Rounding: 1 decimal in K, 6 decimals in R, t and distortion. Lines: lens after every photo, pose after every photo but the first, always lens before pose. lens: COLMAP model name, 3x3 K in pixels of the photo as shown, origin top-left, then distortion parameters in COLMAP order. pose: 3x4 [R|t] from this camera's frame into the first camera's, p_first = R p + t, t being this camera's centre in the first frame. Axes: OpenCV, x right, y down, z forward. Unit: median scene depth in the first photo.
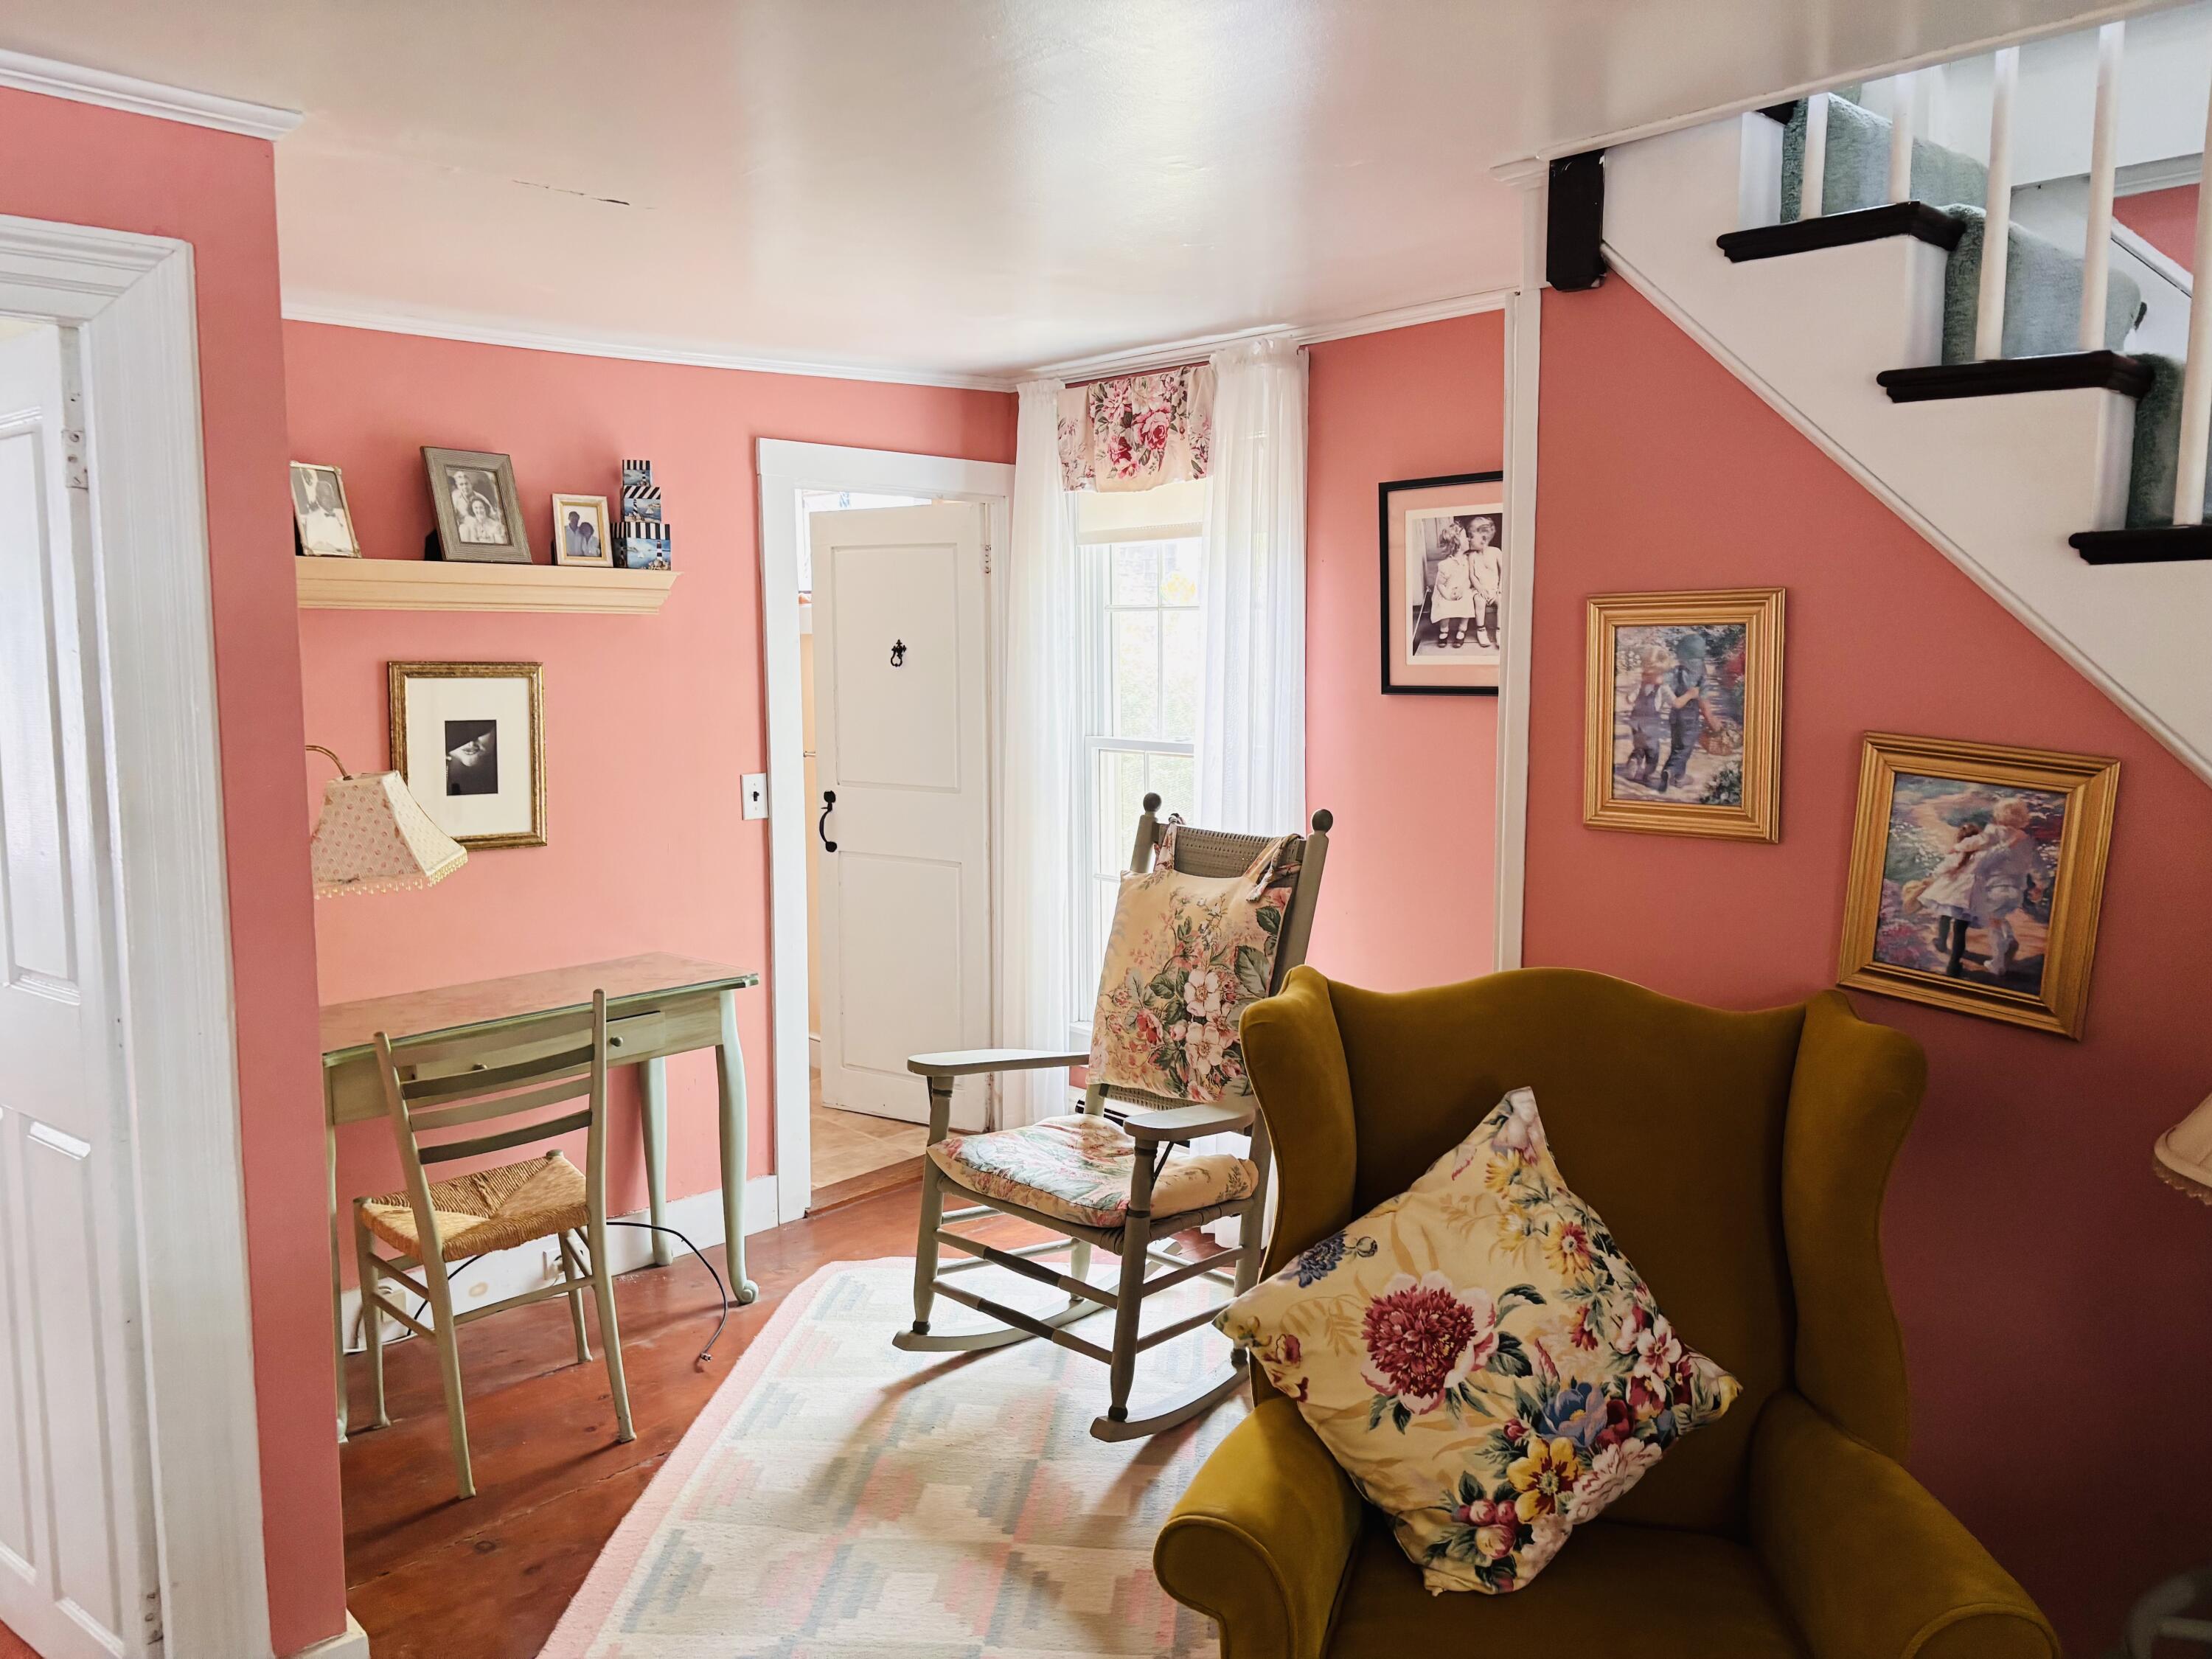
lens RADIAL K [[1667.6, 0, 1125.3], [0, 1667.6, 814.0], [0, 0, 1]] dist [0.064281, -0.071135]
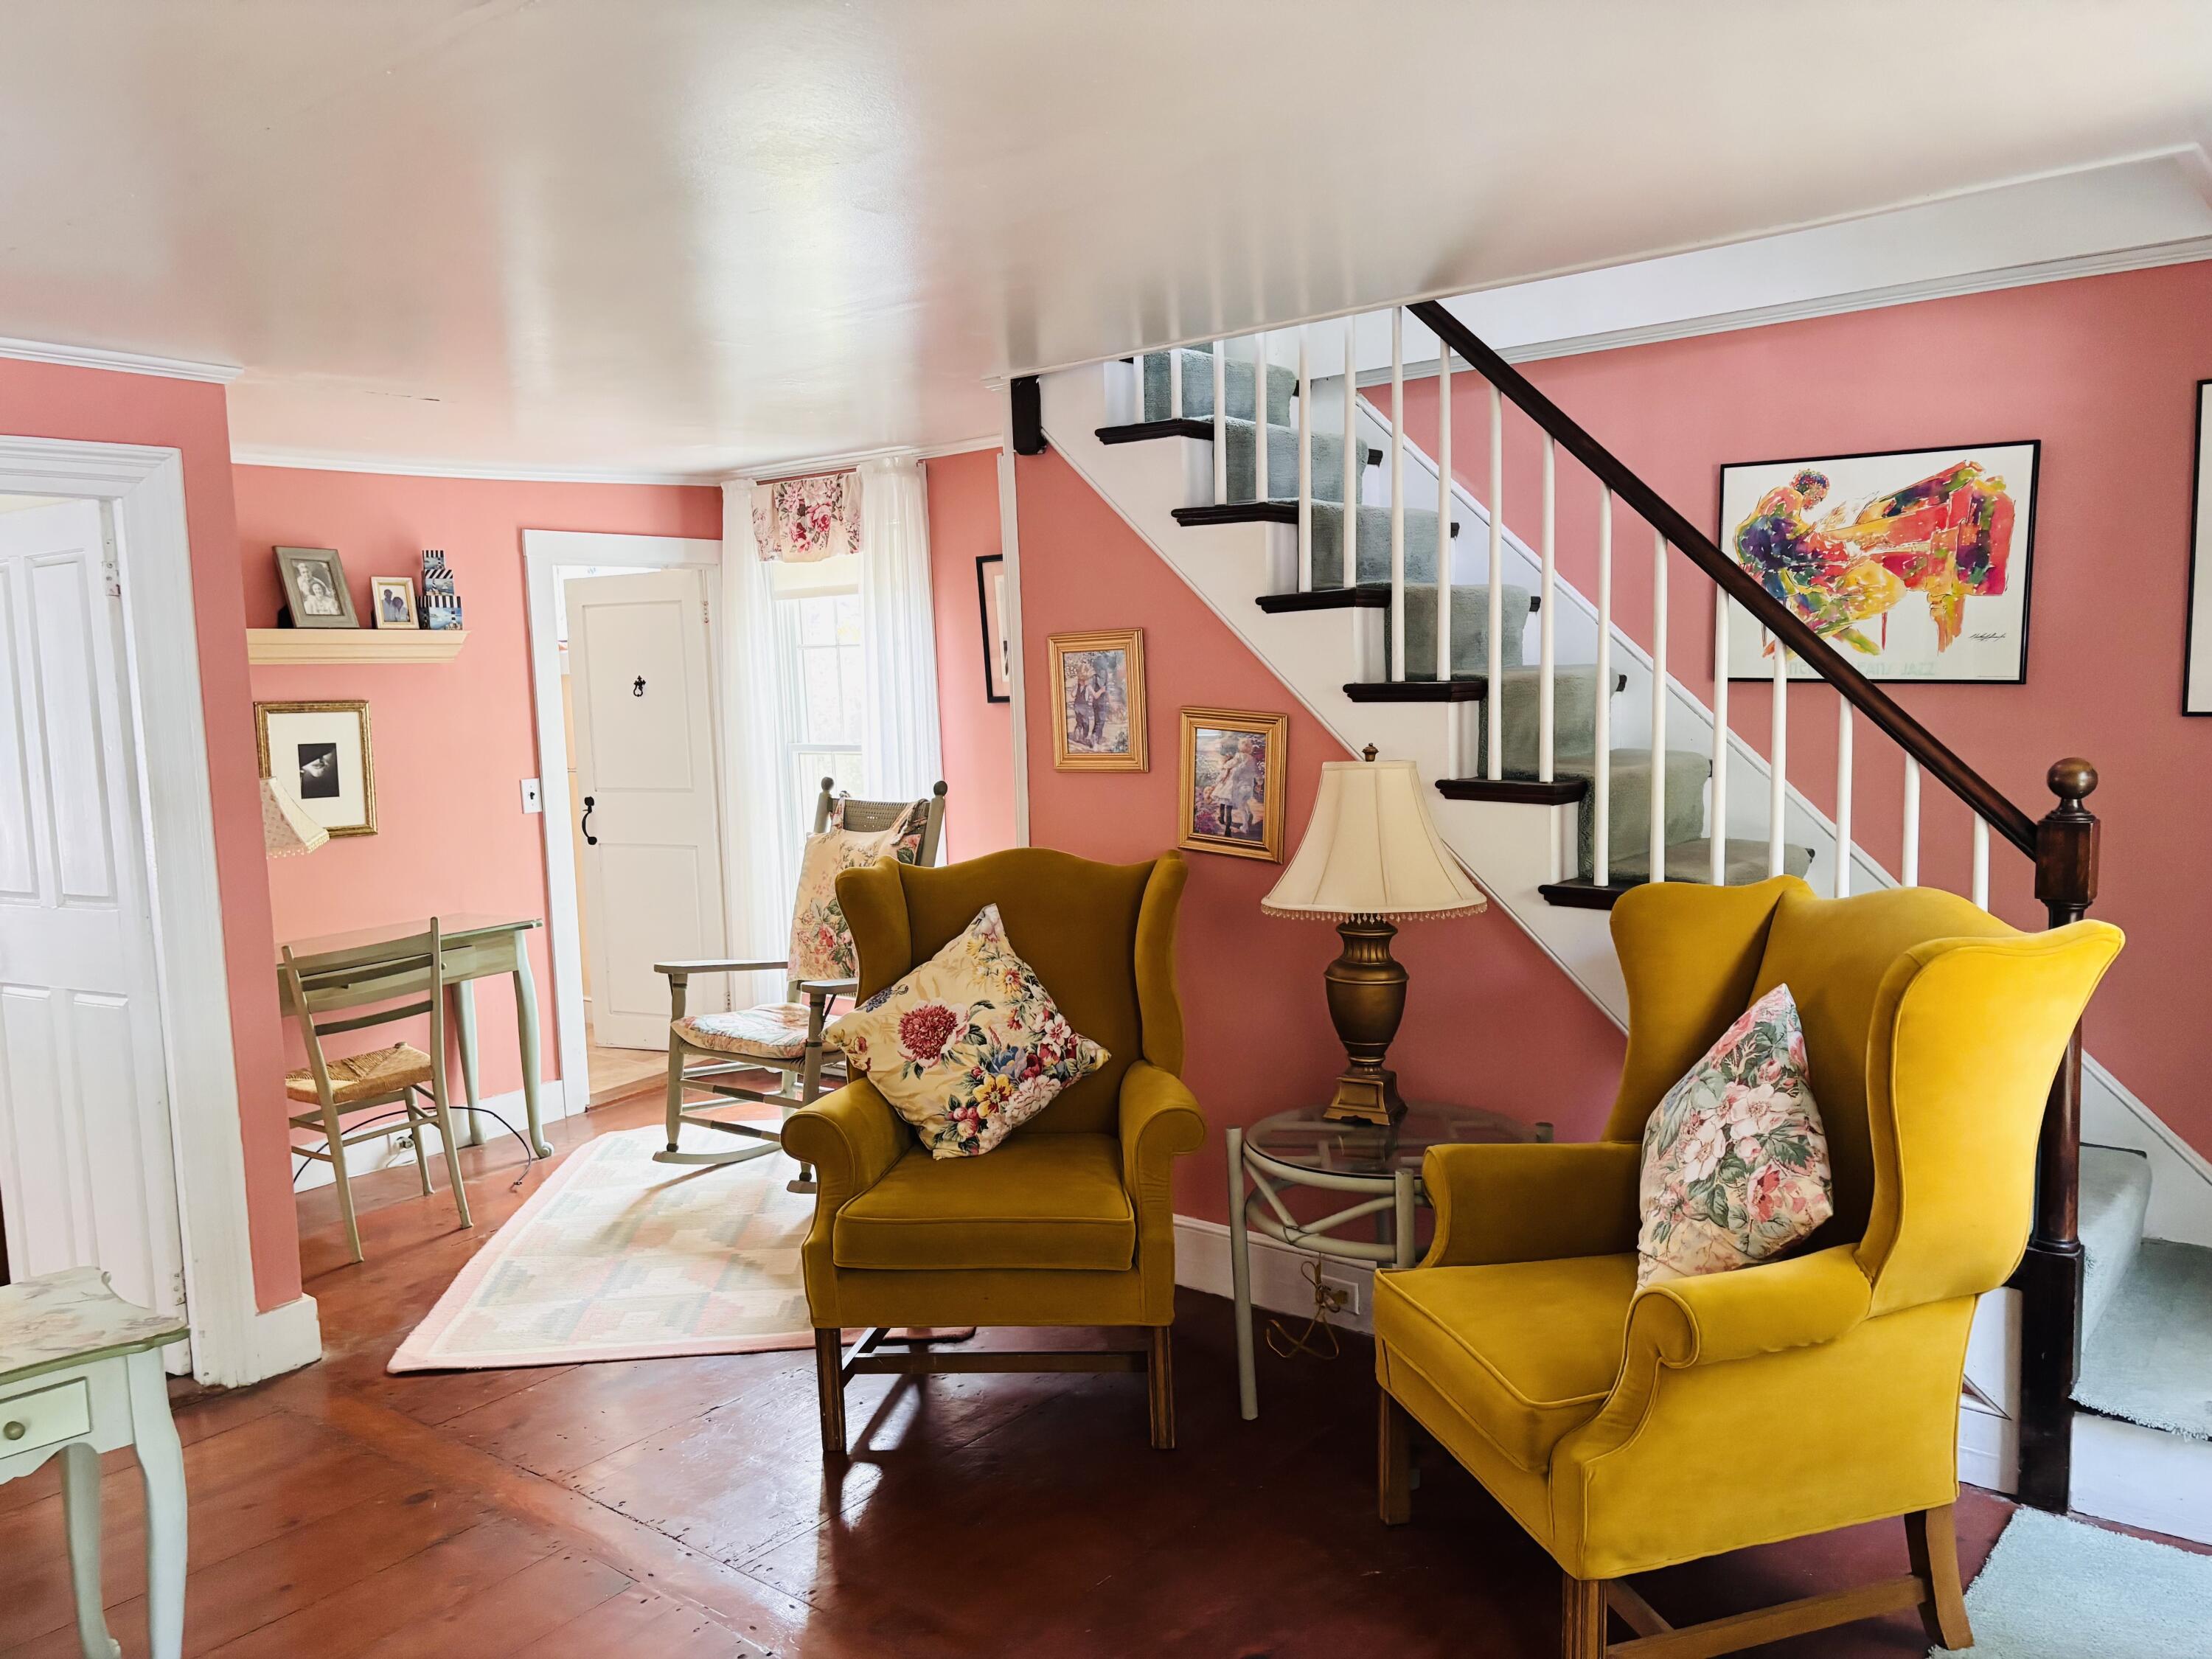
lens RADIAL K [[1667.6, 0, 1117.1], [0, 1667.6, 832.5], [0, 0, 1]] dist [0.064281, -0.071135]
pose [[0.990549, -0.045171, 0.129507, 0.090432], [0.046204, 0.998920, -0.004980, 0.064068], [-0.129142, 0.010917, 0.991566, -0.531195]]
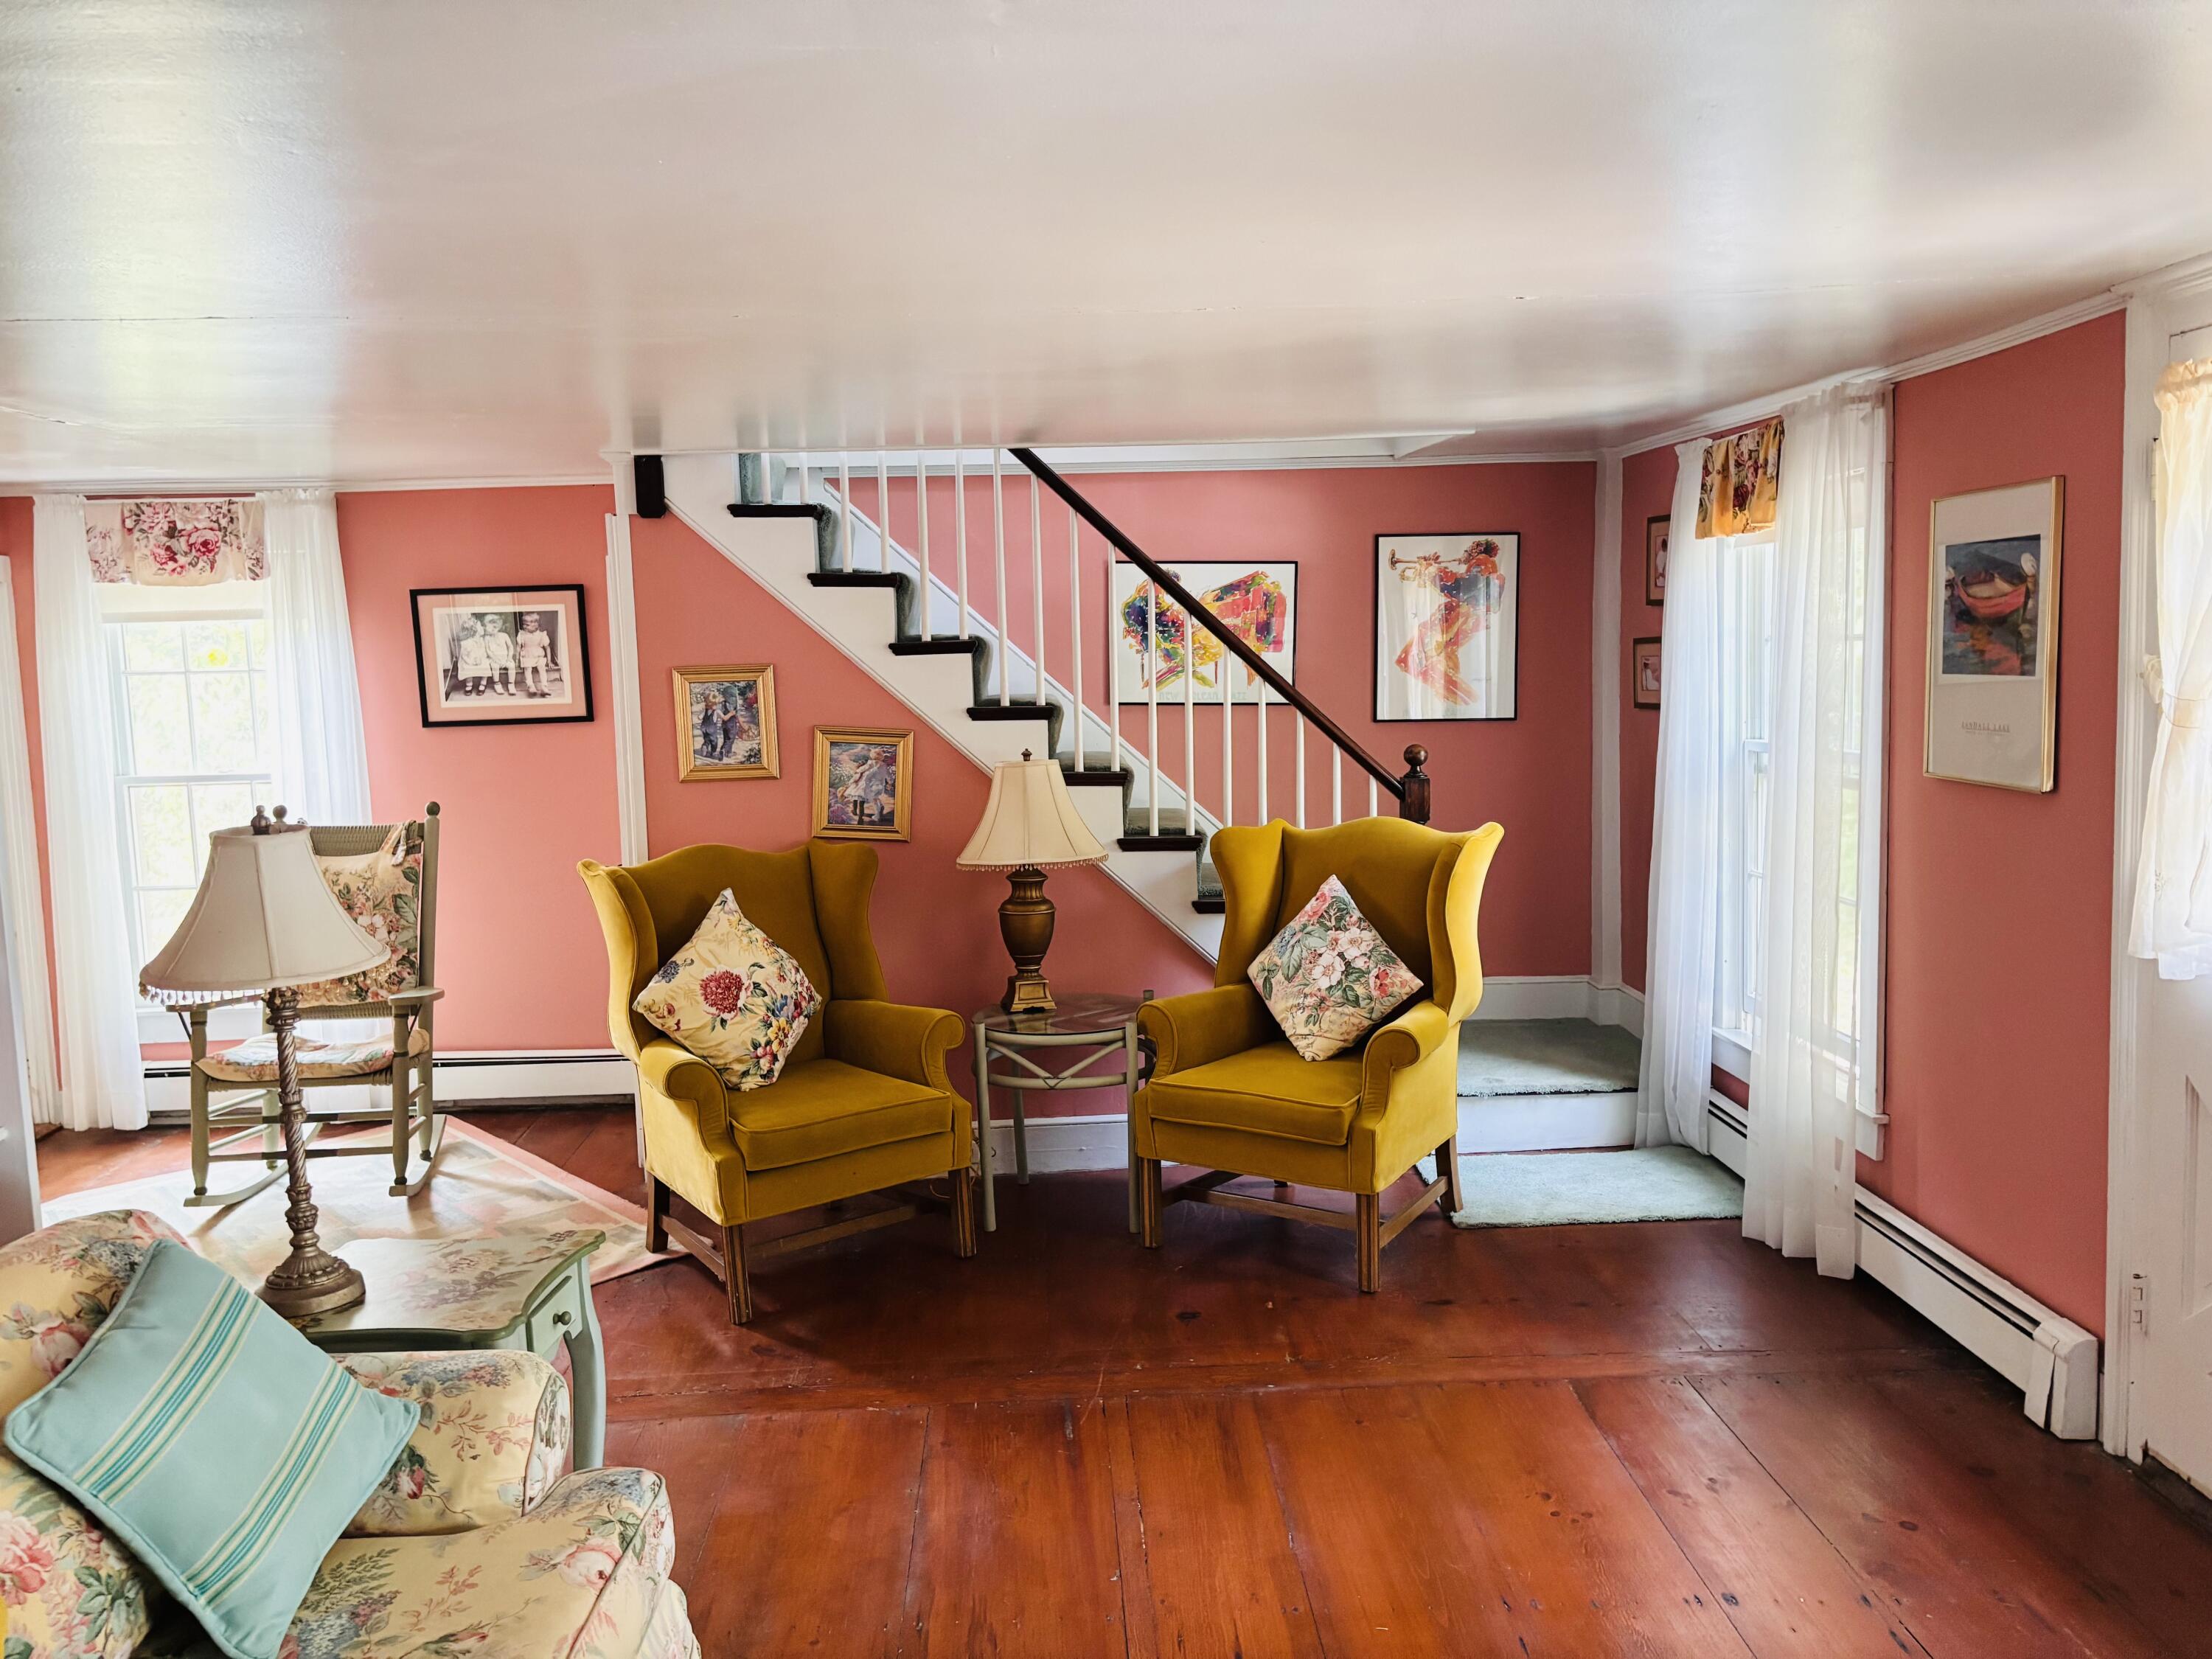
lens RADIAL K [[1667.6, 0, 1133.3], [0, 1667.6, 805.5], [0, 0, 1]] dist [0.064281, -0.071135]
pose [[0.653285, -0.087679, 0.752018, -0.703828], [0.105279, 0.994142, 0.024452, 0.034696], [-0.749756, 0.063198, 0.658689, -0.583382]]
